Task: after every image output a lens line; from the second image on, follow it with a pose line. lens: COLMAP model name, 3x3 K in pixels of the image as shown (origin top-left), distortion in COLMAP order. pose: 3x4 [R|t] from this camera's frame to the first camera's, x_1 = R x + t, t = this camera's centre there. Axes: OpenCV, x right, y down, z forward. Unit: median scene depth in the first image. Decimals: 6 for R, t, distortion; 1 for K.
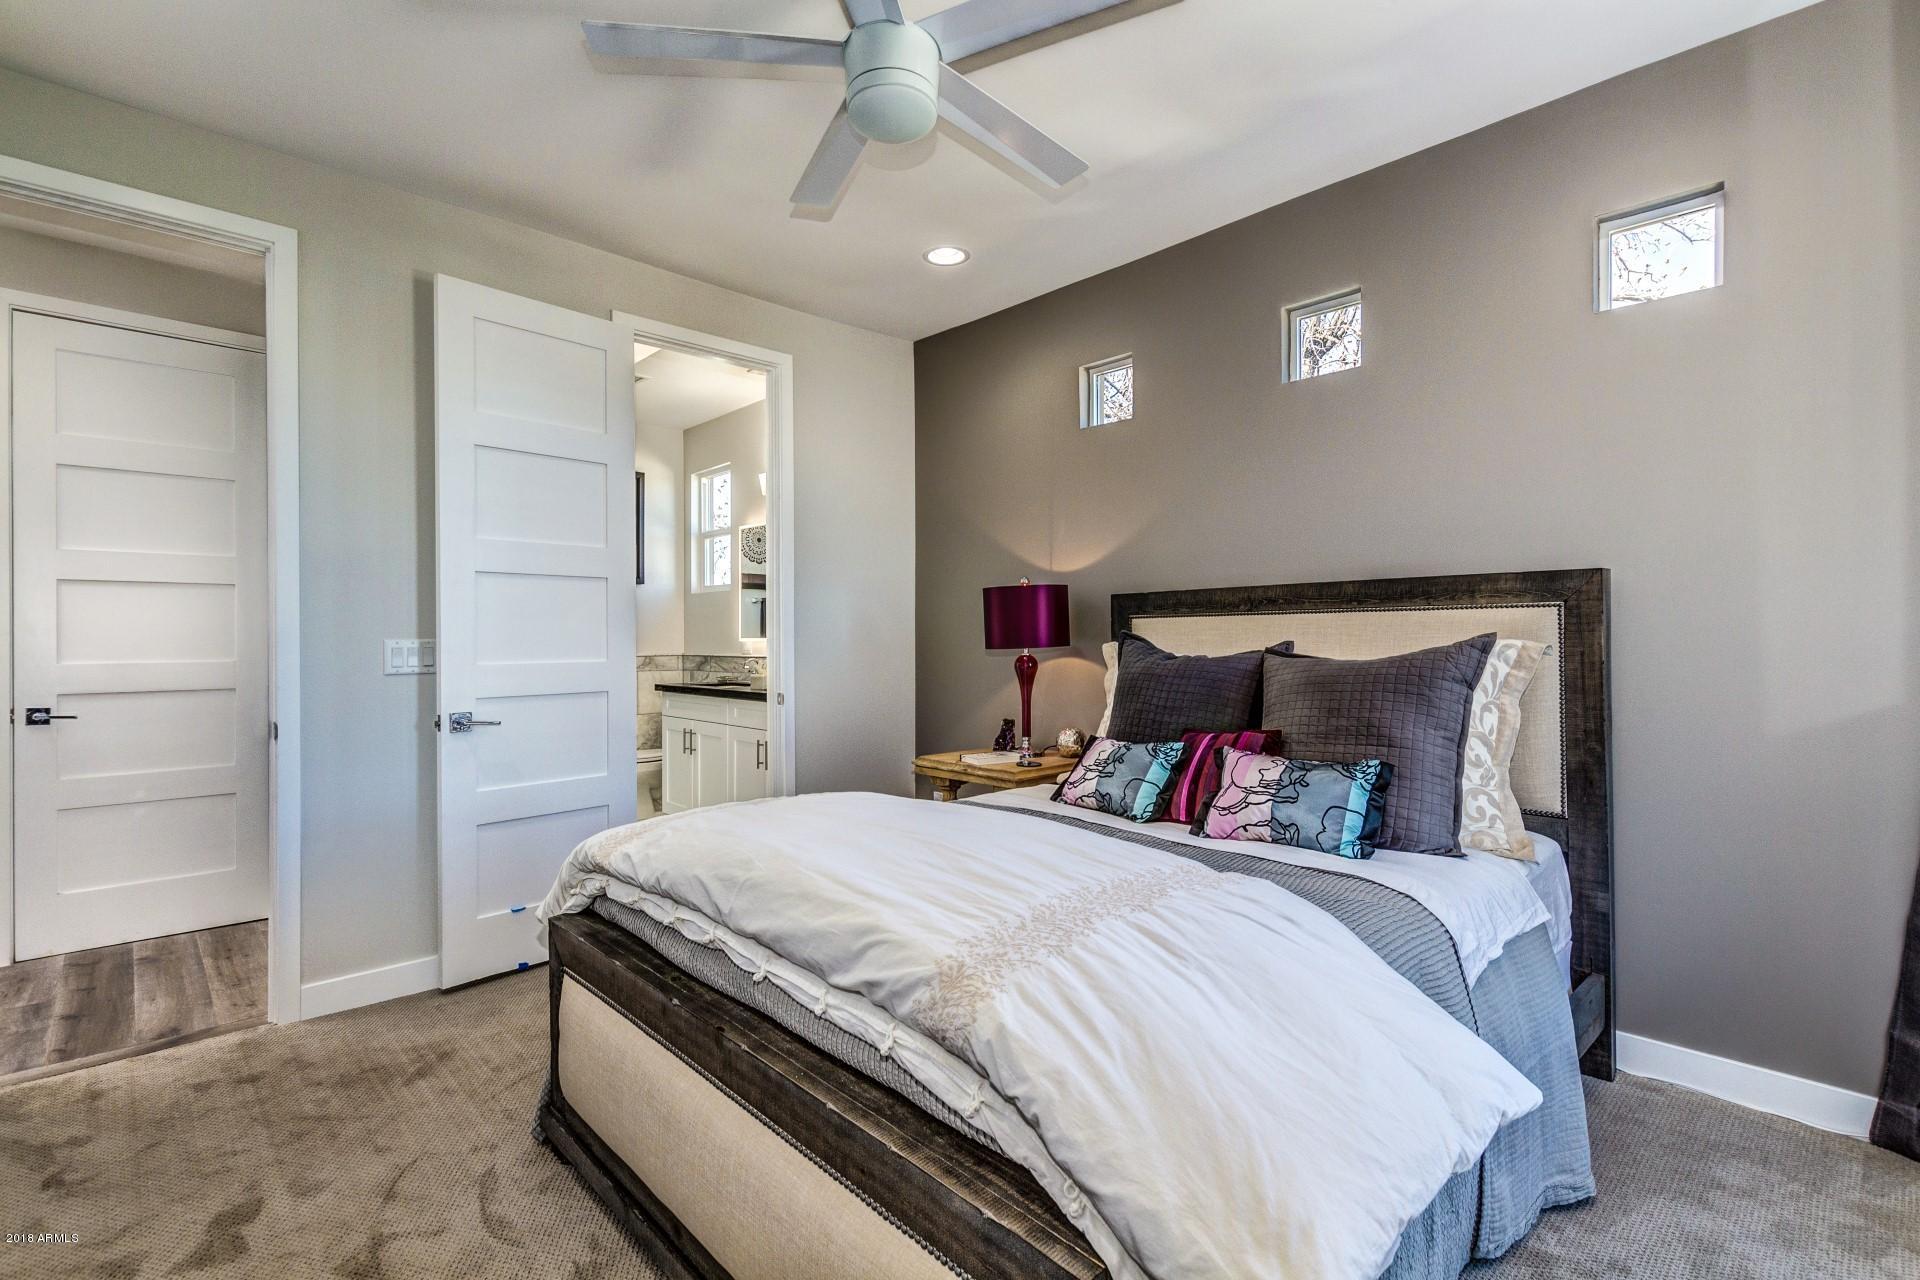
lens RADIAL K [[879.1, 0, 959.8], [0, 879.1, 634.2], [0, 0, 1]] dist [-0.000264, 0.000066]
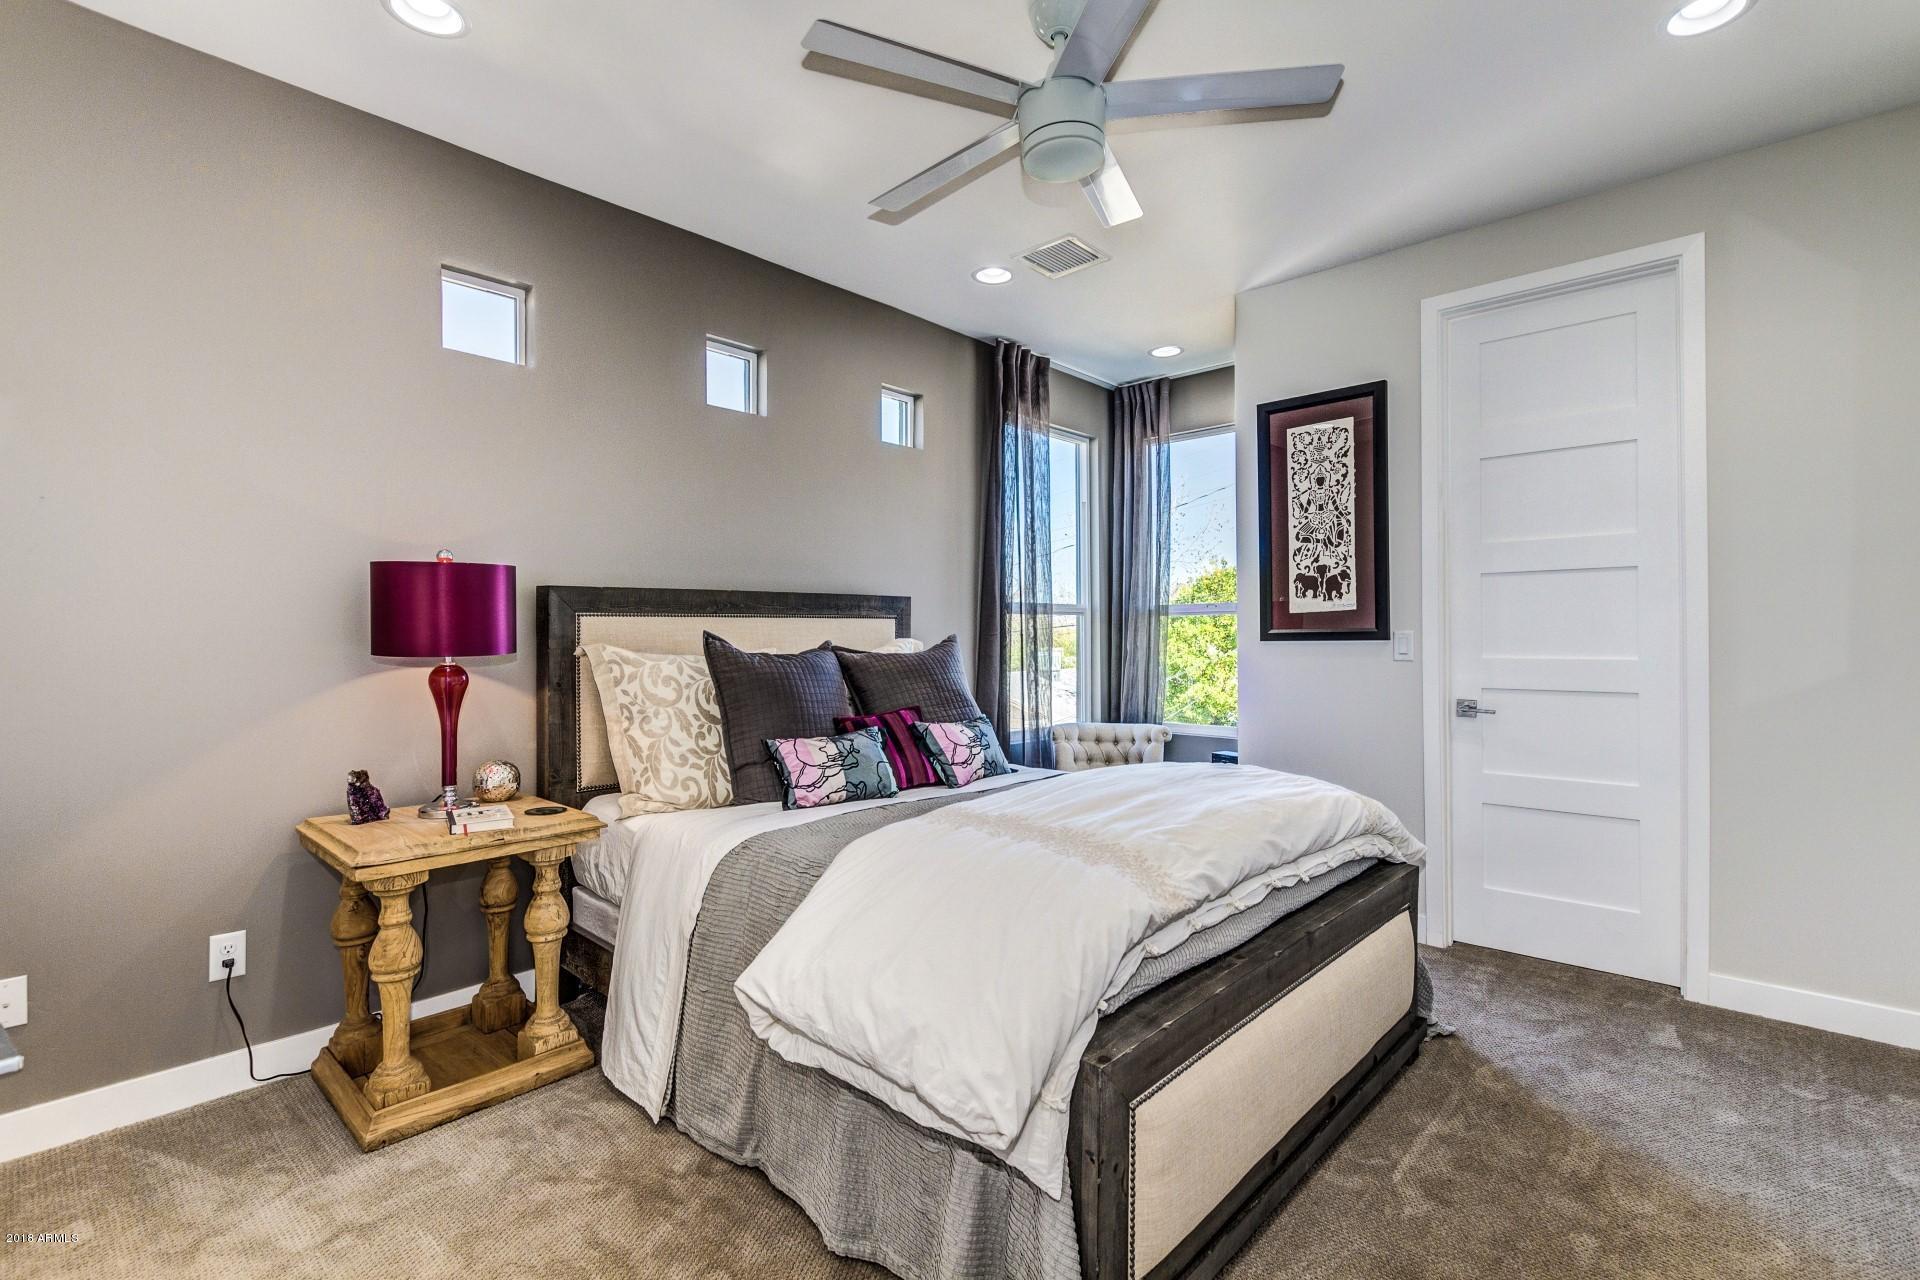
lens RADIAL K [[879.1, 0, 959.8], [0, 879.1, 634.2], [0, 0, 1]] dist [-0.000264, 0.000066]
pose [[-0.059532, 0.001631, 0.998225, -0.811317], [0.001079, 0.999998, -0.001570, 0.001073], [-0.998226, 0.000984, -0.059534, 0.832091]]
